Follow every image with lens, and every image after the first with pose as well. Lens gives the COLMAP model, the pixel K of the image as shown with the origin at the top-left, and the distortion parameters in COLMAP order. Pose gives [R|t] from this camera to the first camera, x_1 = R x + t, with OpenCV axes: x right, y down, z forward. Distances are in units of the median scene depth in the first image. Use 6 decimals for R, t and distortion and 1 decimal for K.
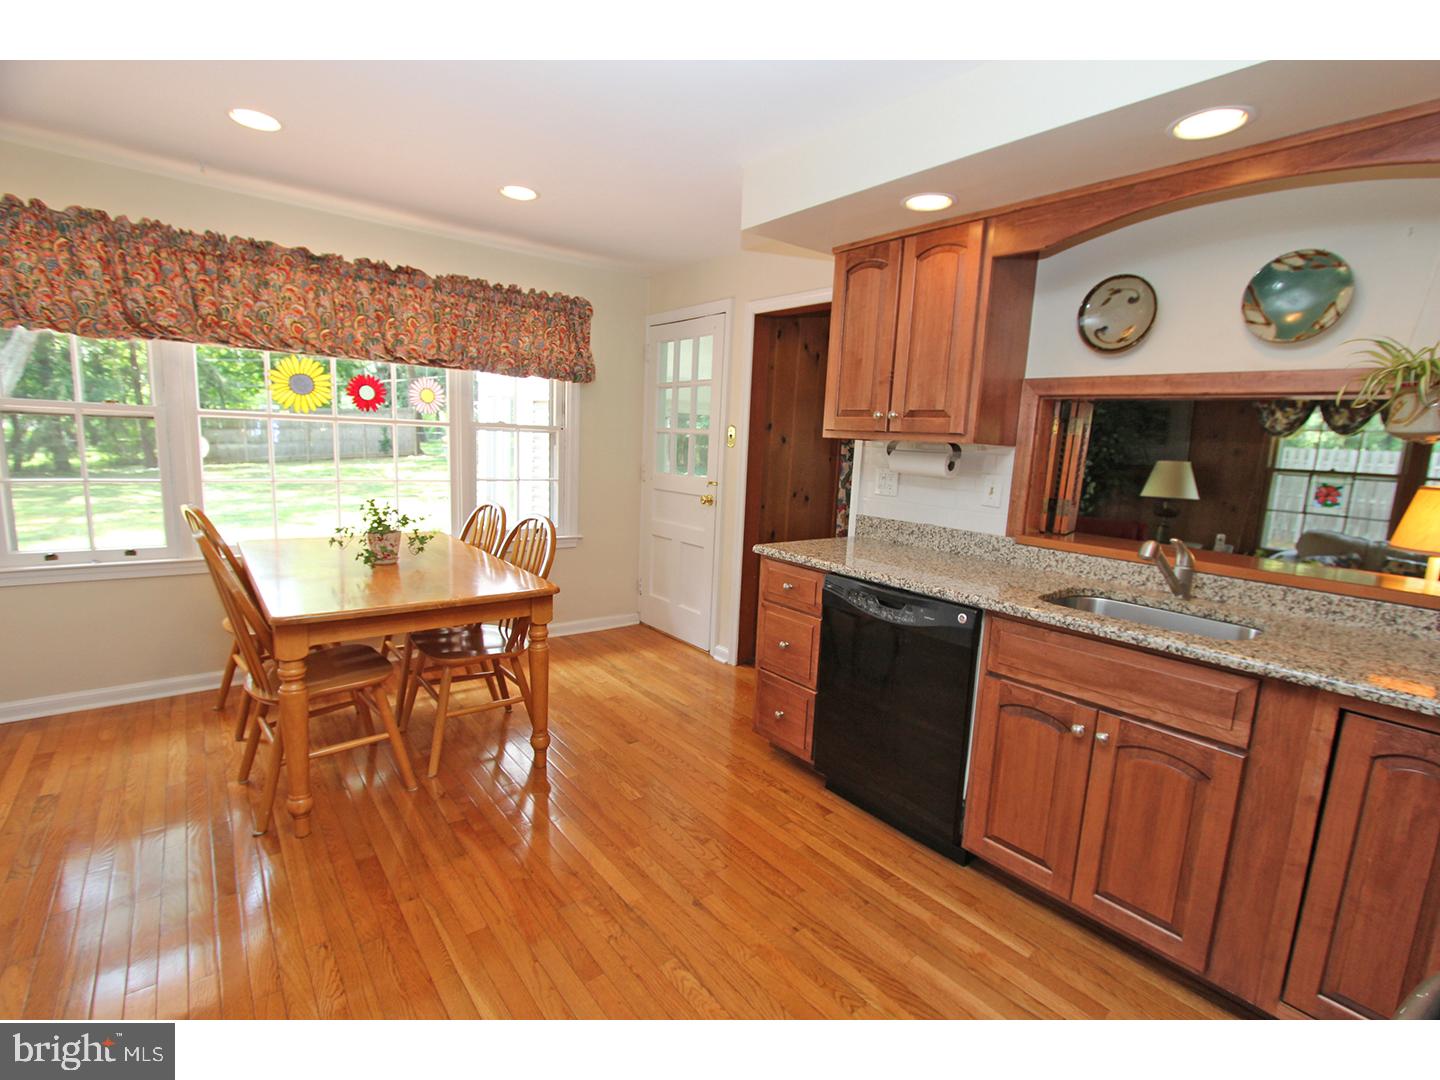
lens RADIAL K [[660.4, 0, 735.5], [0, 660.4, 543.6], [0, 0, 1]] dist [-0.024583, 0.004673]
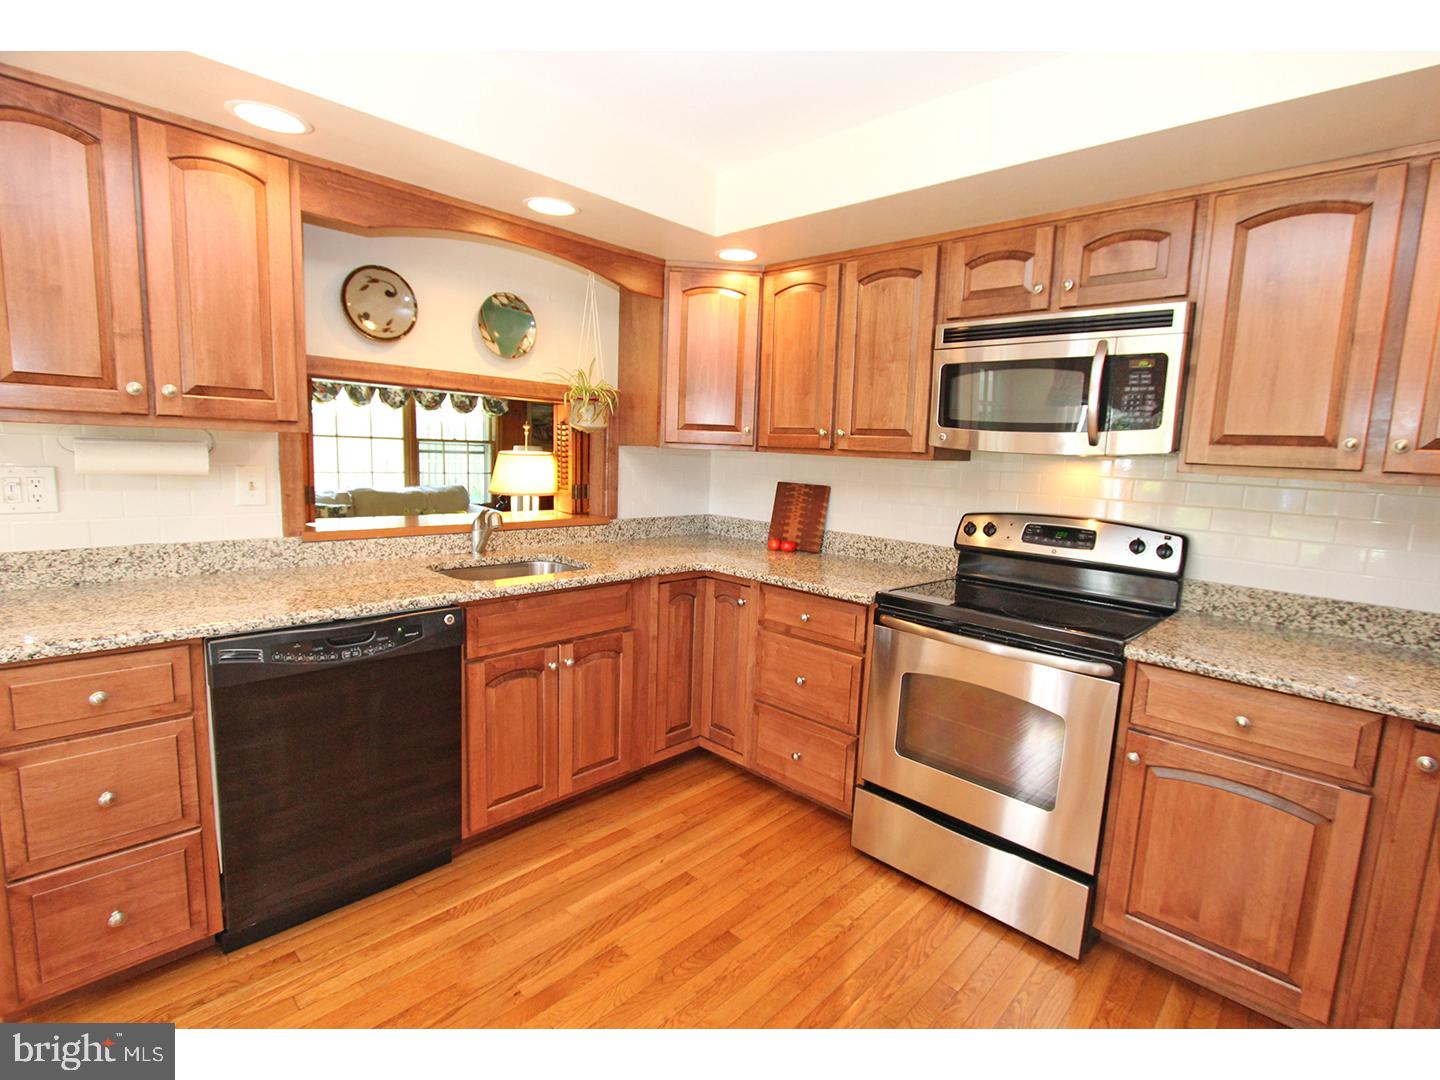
lens RADIAL K [[677.8, 0, 756.0], [0, 677.8, 540.3], [0, 0, 1]] dist [-0.020818, 0.000315]
pose [[-0.138039, -0.187501, 0.972517, -0.467508], [0.097885, 0.974527, 0.201783, -0.110436], [-0.985578, 0.123049, -0.116169, 0.451130]]
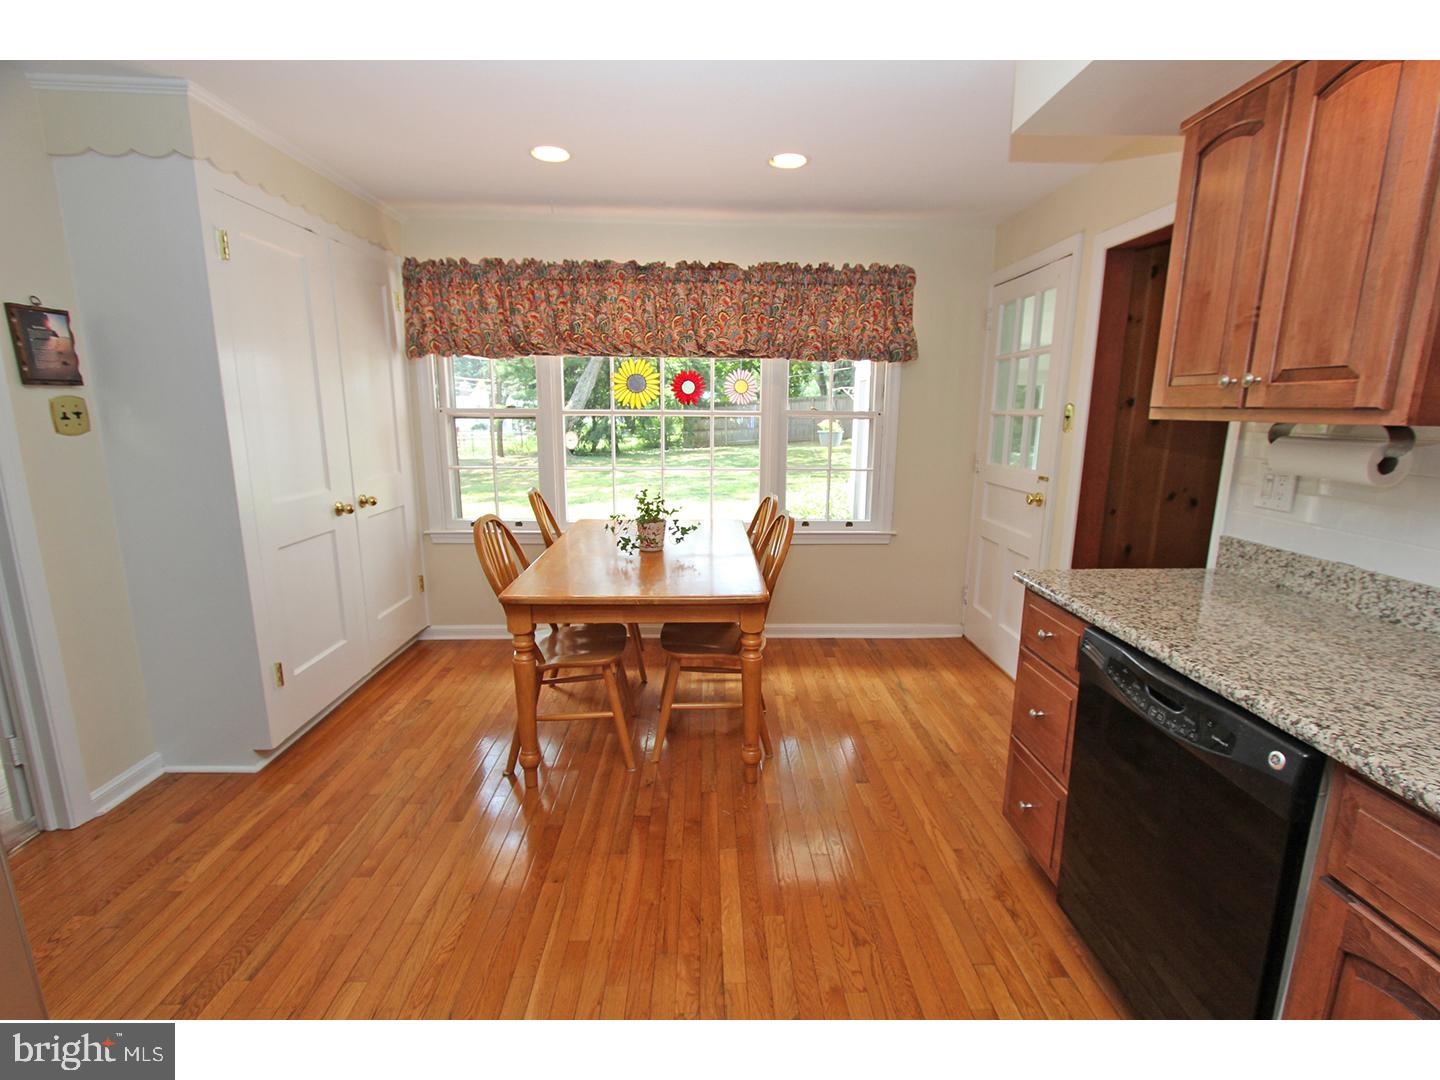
lens RADIAL K [[660.4, 0, 735.5], [0, 660.4, 543.6], [0, 0, 1]] dist [-0.024583, 0.004673]
pose [[0.798073, 0.080839, -0.597114, 0.203823], [-0.064061, 0.996727, 0.049318, -0.040758], [0.599146, -0.001108, 0.800639, 0.219119]]
